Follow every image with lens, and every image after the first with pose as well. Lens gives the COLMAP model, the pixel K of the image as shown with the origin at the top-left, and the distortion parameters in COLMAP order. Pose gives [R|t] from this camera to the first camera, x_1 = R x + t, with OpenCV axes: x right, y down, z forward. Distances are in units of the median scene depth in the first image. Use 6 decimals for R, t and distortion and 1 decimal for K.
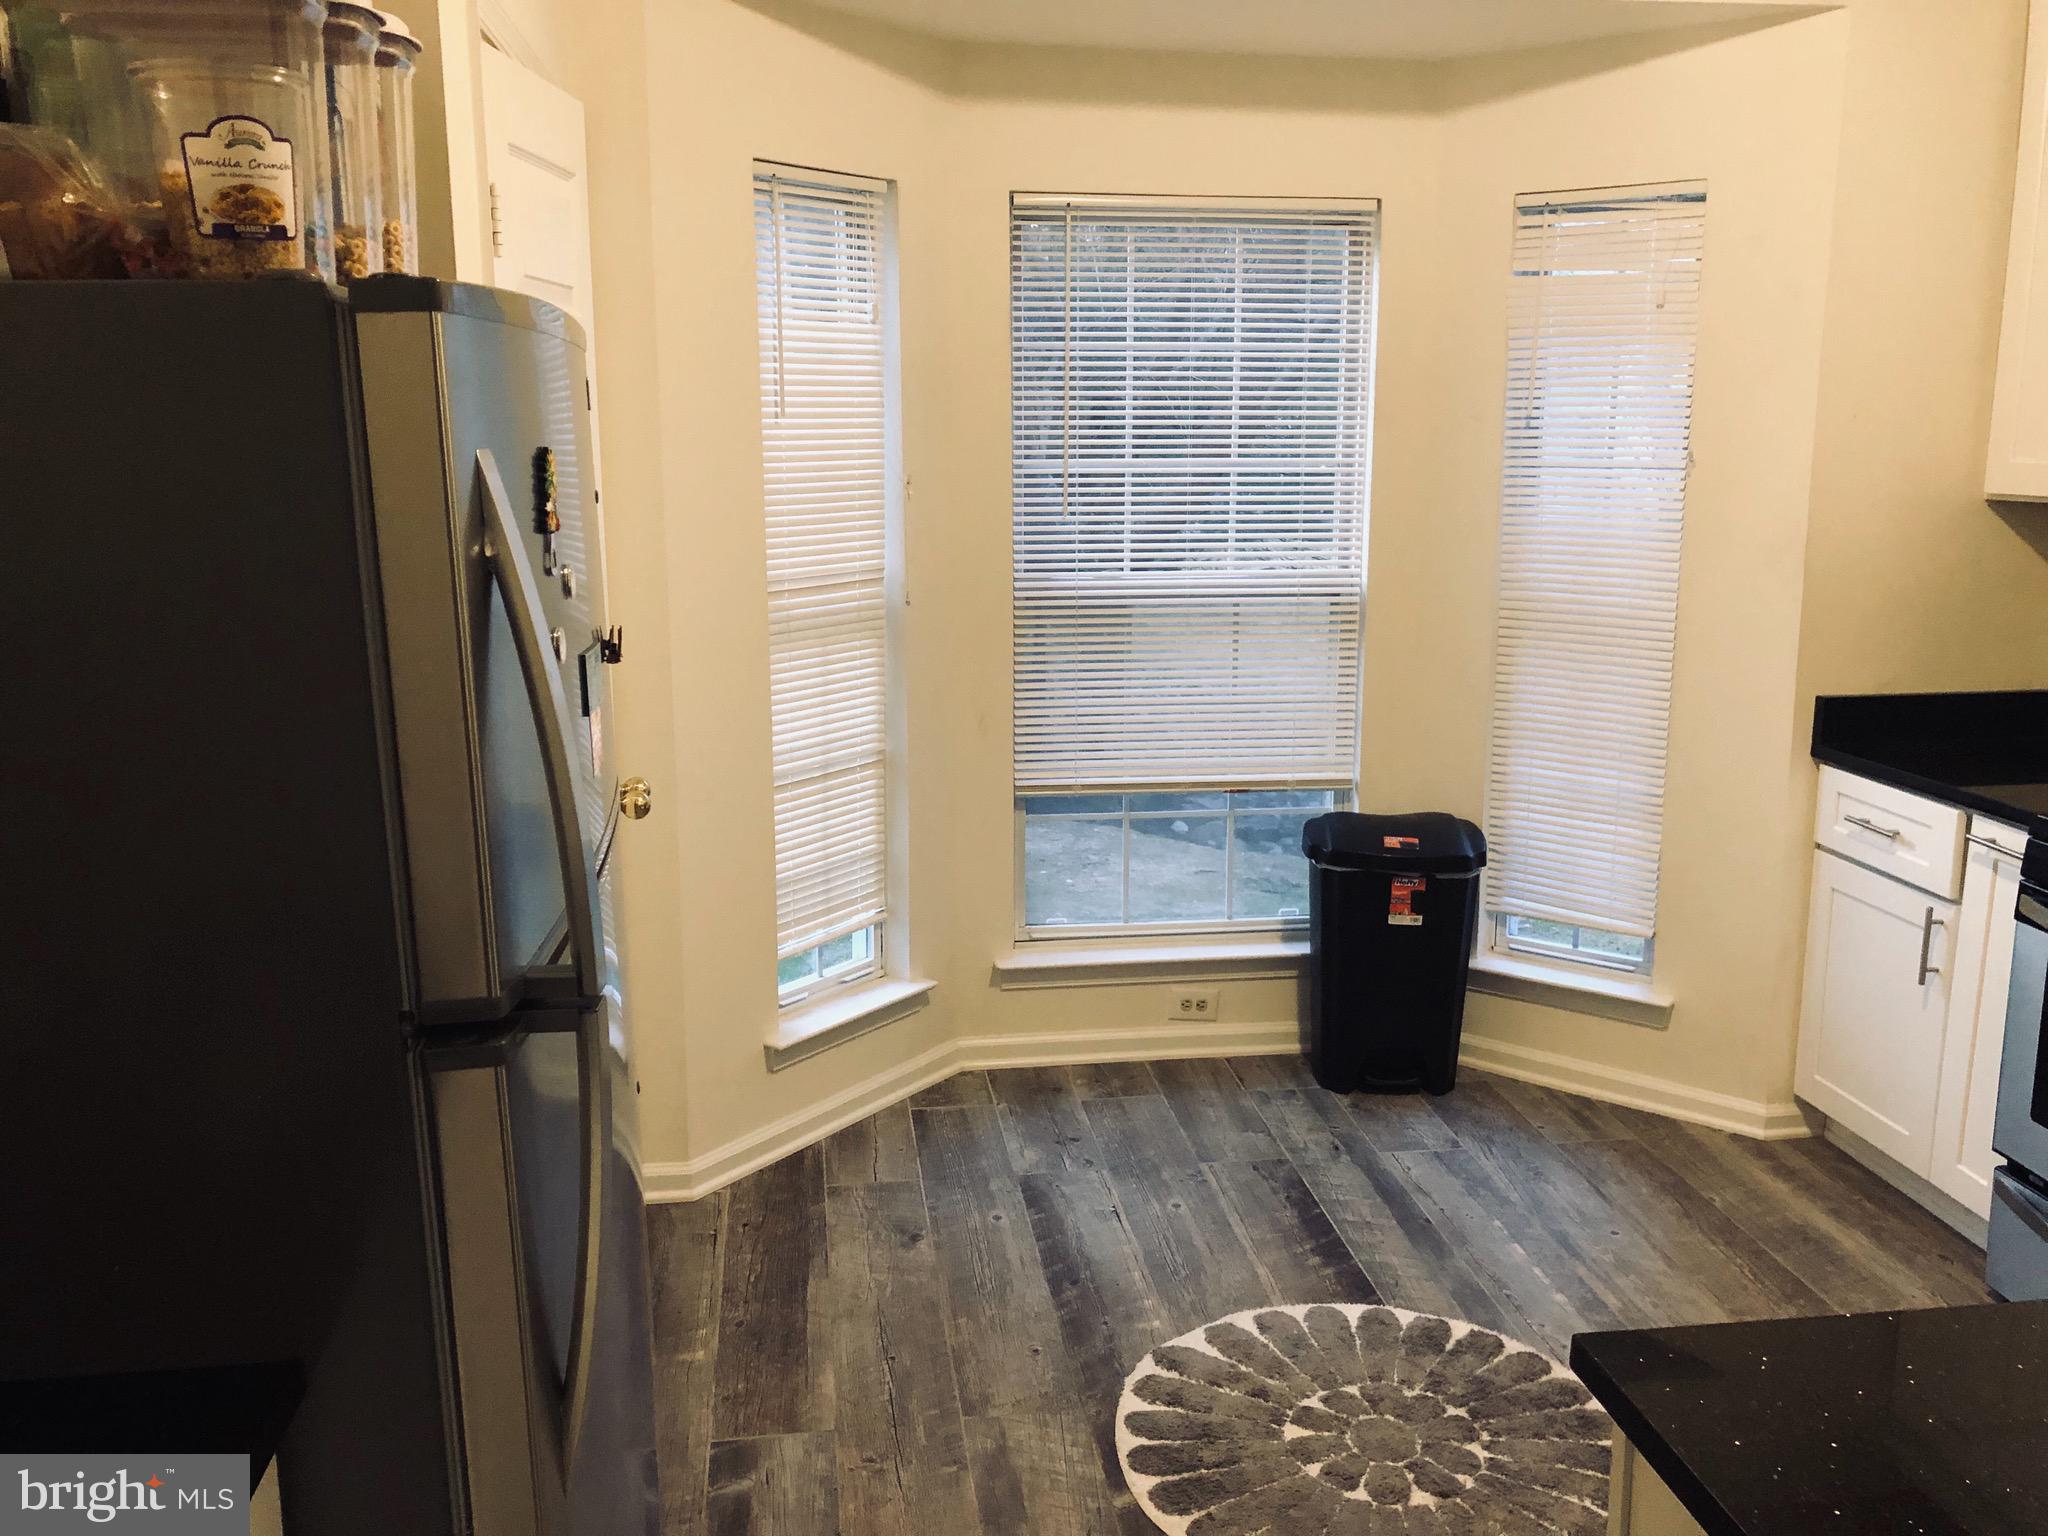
lens RADIAL K [[1692.0, 0, 1013.7], [0, 1692.0, 774.2], [0, 0, 1]] dist [0.028597, -0.030605]
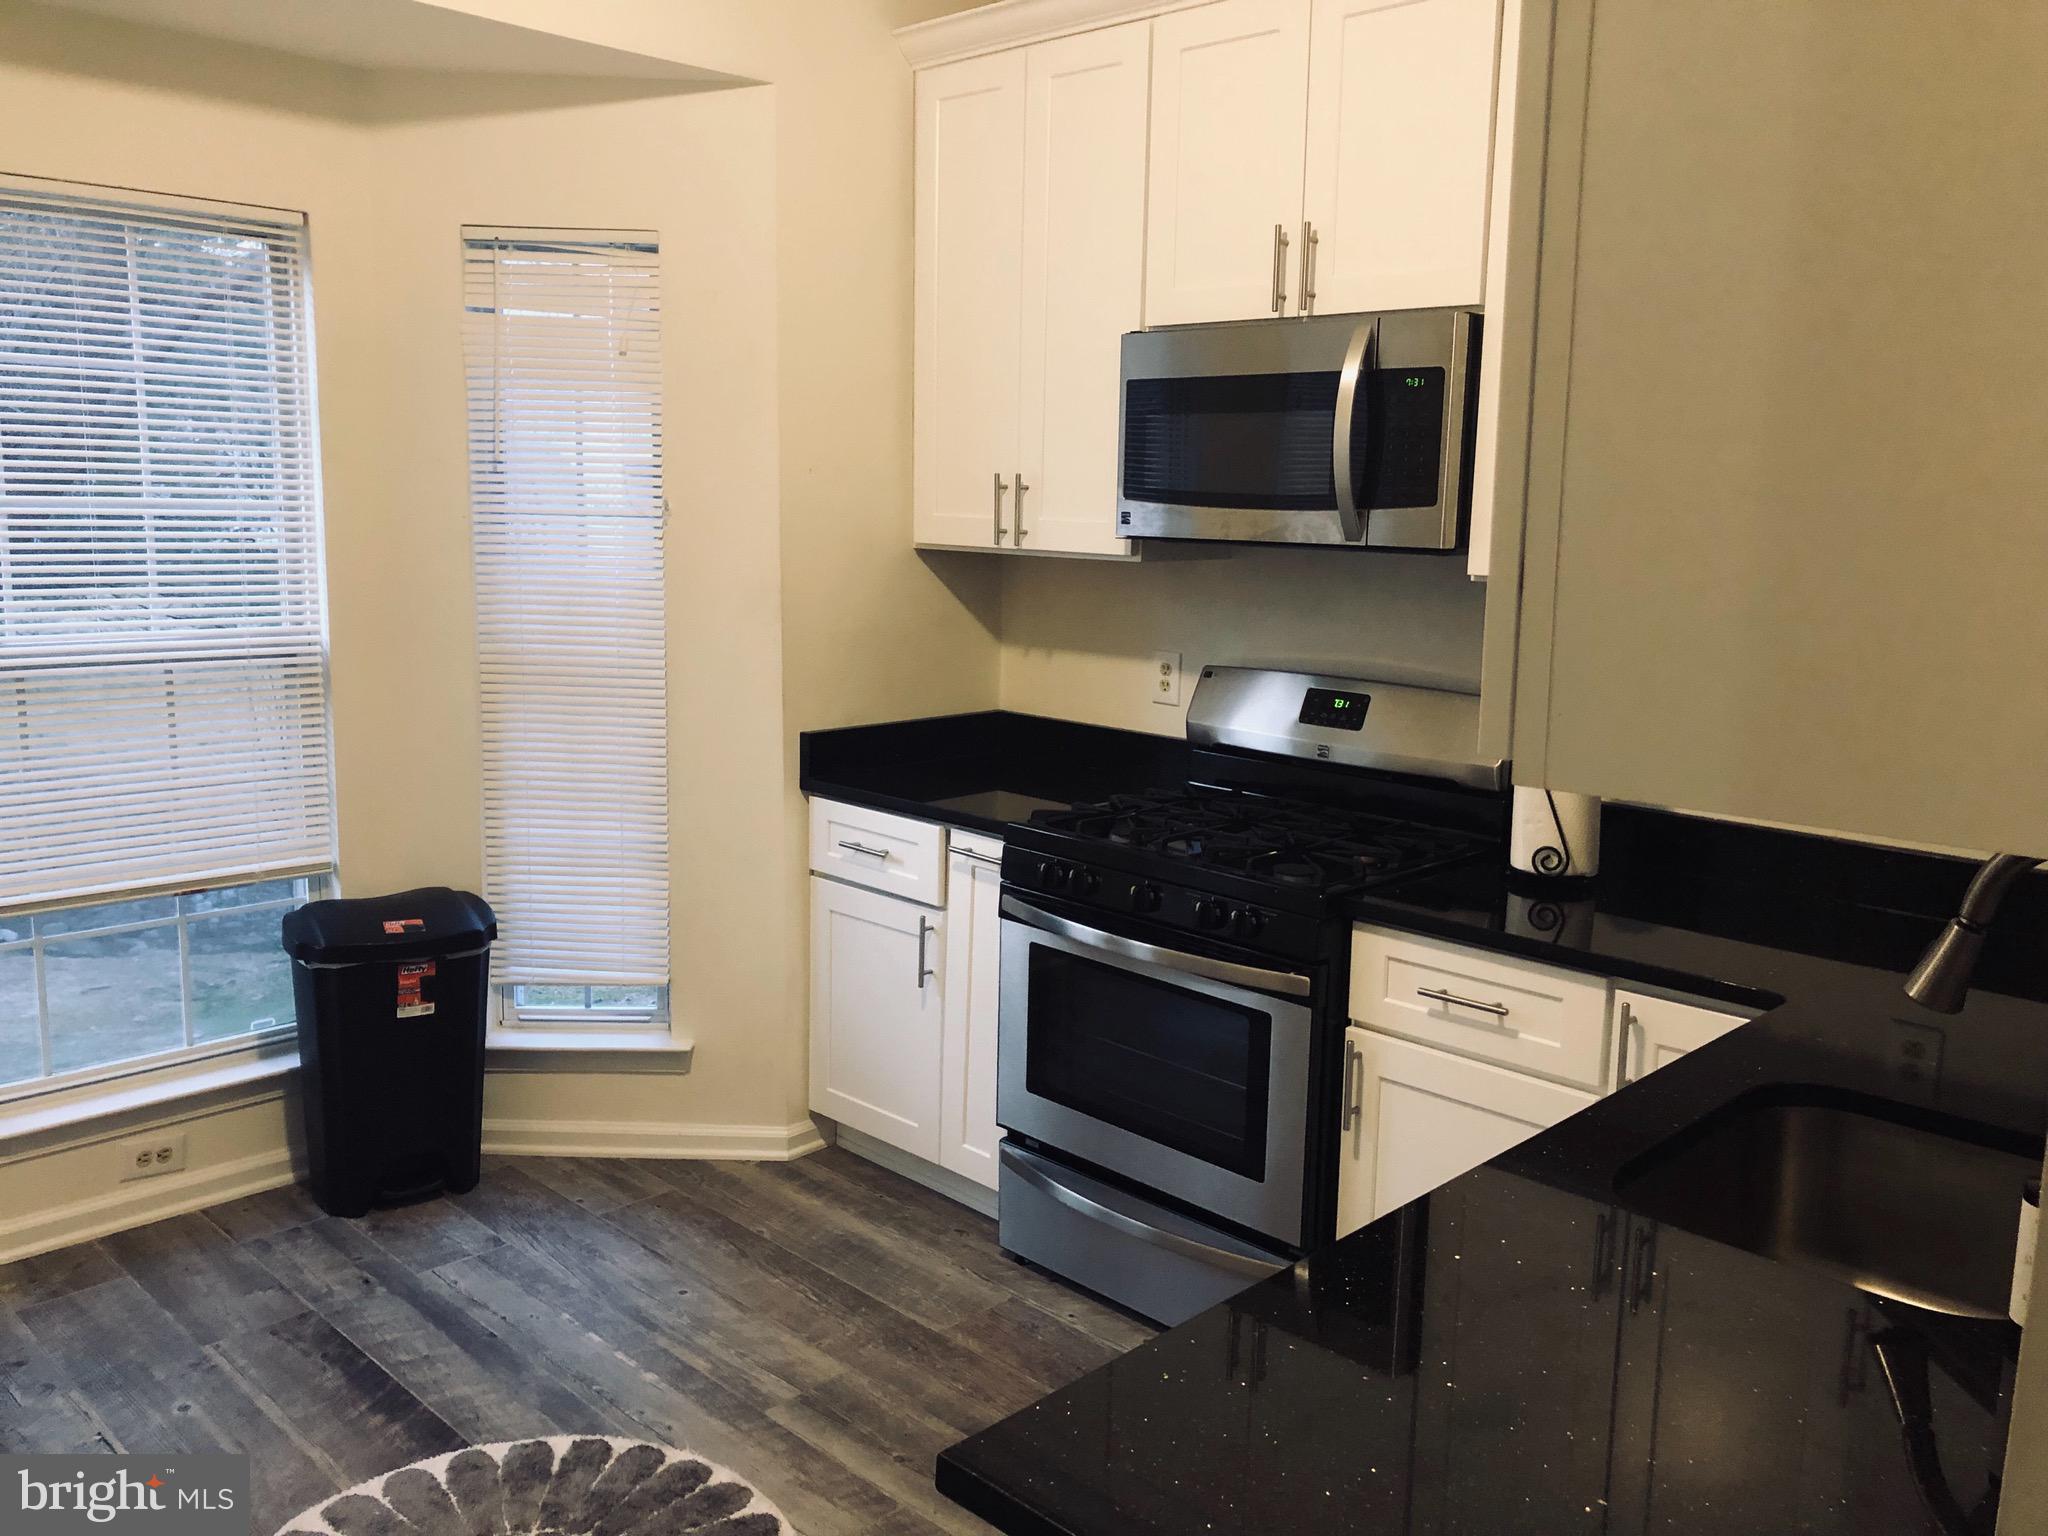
lens RADIAL K [[1692.0, 0, 1021.8], [0, 1692.0, 765.4], [0, 0, 1]] dist [0.028597, -0.030605]
pose [[0.783294, -0.084446, 0.615889, -0.064467], [0.104488, 0.994520, 0.003473, -0.013647], [-0.612807, 0.061633, 0.787826, 0.083126]]
